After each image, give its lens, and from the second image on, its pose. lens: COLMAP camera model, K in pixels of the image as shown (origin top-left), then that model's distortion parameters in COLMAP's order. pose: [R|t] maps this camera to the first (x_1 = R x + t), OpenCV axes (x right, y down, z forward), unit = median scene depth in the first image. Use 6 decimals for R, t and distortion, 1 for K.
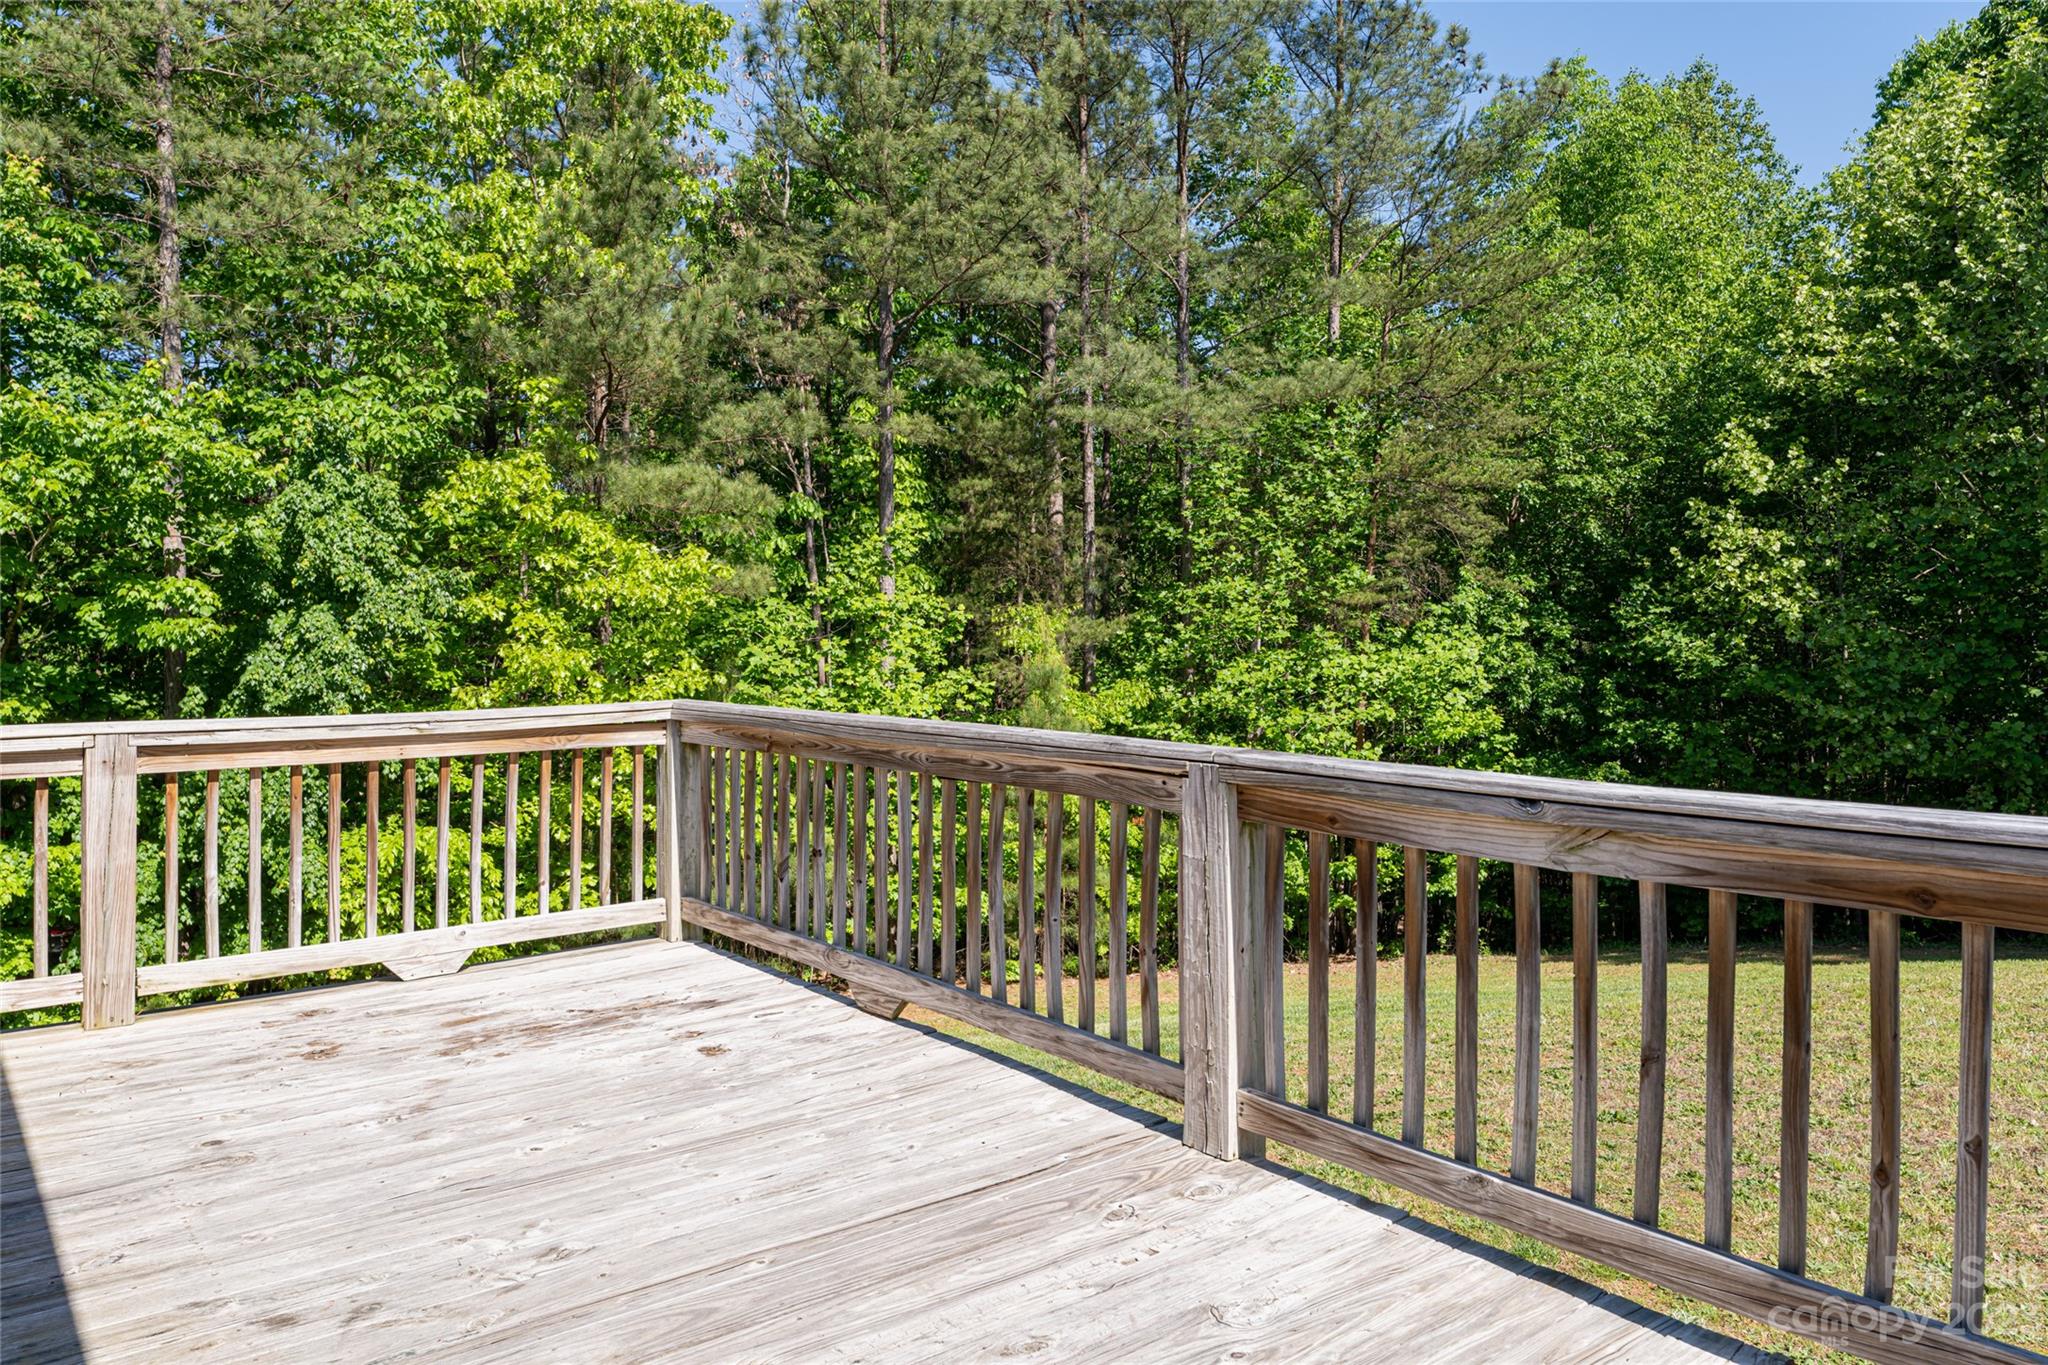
lens RADIAL K [[1453.0, 0, 1024.0], [0, 1453.0, 682.5], [0, 0, 1]] dist [0.010159, 0.003015]
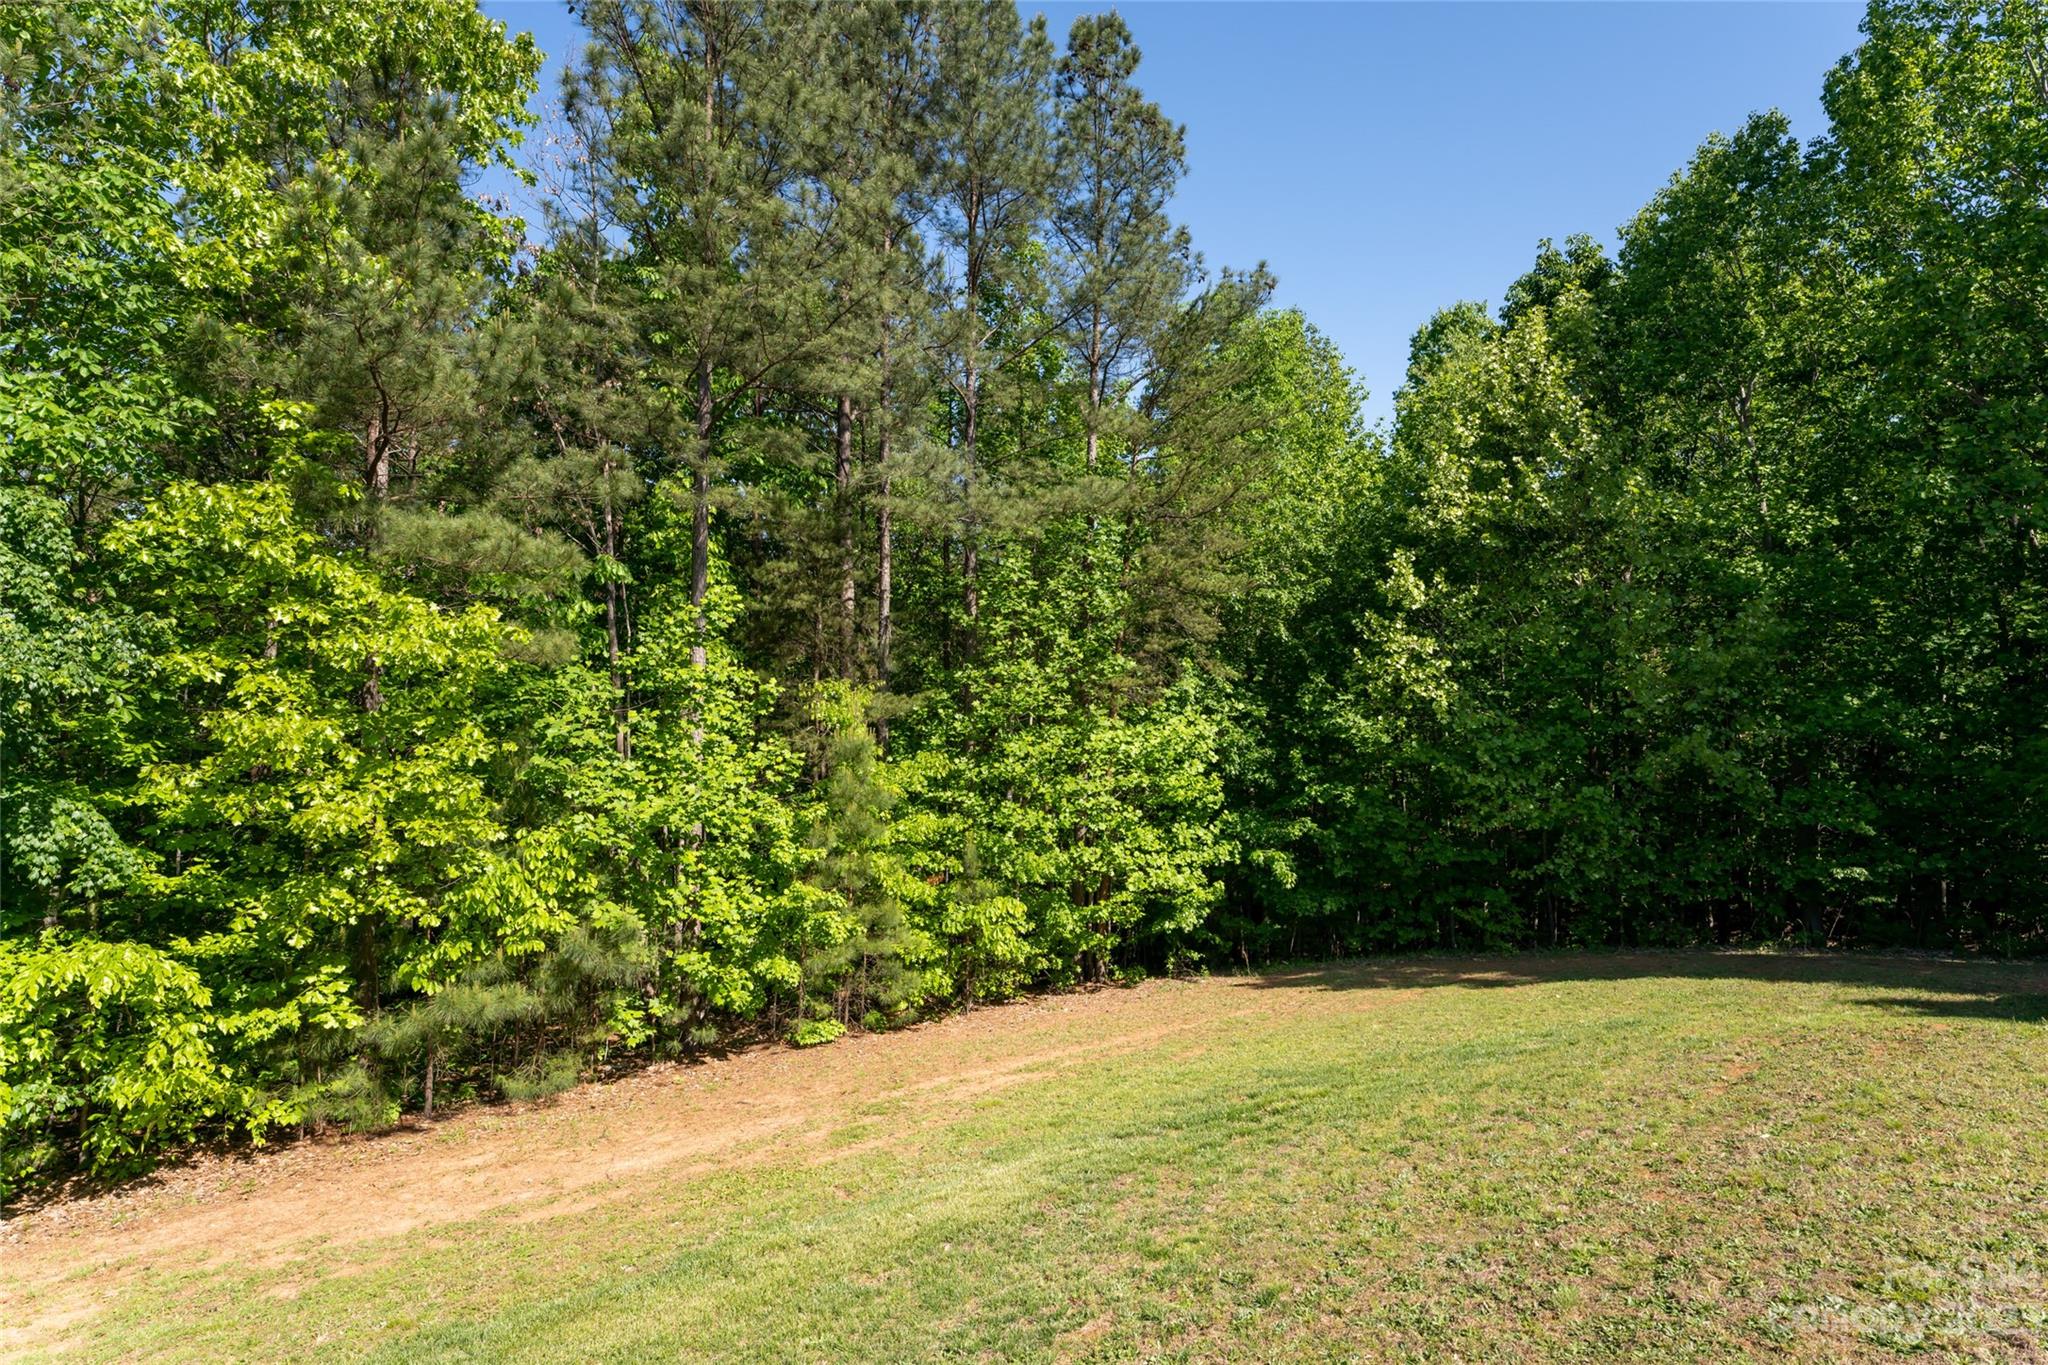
lens RADIAL K [[942.4, 0, 1026.8], [0, 942.4, 702.0], [0, 0, 1]] dist [-0.003768, -0.000919]
pose [[0.950308, 0.018239, 0.310777, -0.080004], [-0.006679, 0.999247, -0.038219, -0.012764], [-0.311240, 0.034244, 0.949714, 0.312132]]
